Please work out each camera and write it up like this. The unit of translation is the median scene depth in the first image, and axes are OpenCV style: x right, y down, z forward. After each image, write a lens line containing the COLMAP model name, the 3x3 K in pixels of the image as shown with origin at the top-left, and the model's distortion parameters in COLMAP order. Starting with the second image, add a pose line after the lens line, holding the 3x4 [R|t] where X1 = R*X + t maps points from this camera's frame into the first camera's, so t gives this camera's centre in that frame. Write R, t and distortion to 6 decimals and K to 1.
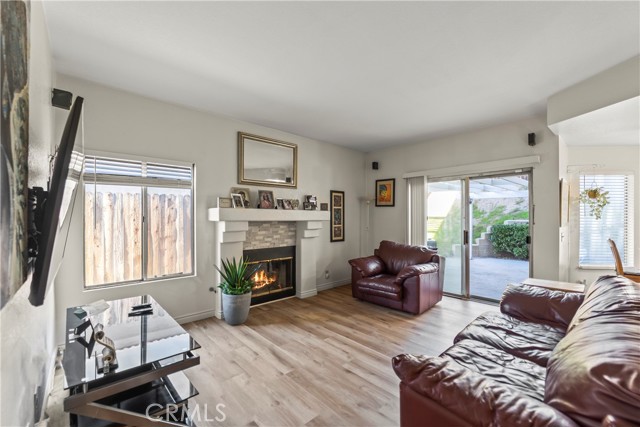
lens RADIAL K [[265.7, 0, 317.1], [0, 265.7, 217.1], [0, 0, 1]] dist [-0.008388, -0.000694]
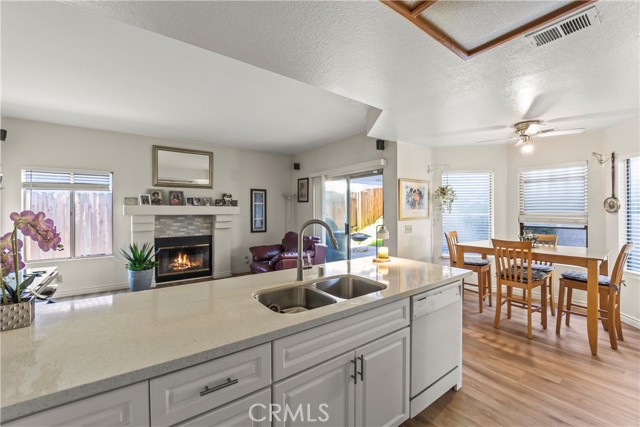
lens RADIAL K [[265.7, 0, 323.9], [0, 265.7, 211.1], [0, 0, 1]] dist [-0.008388, -0.000694]
pose [[0.992903, -0.000633, -0.118923, 0.616644], [0.001090, 0.999992, 0.003773, -0.007449], [0.118920, -0.003875, 0.992896, -0.157487]]
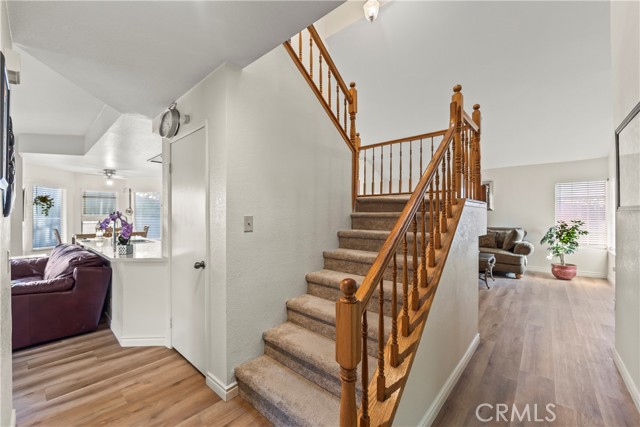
lens RADIAL K [[265.7, 0, 320.4], [0, 265.7, 214.7], [0, 0, 1]] dist [-0.008388, -0.000694]
pose [[-0.097683, -0.001336, 0.995217, -0.545318], [0.002234, 0.999996, 0.001562, 0.001172], [-0.995215, 0.002376, -0.097679, -0.388779]]
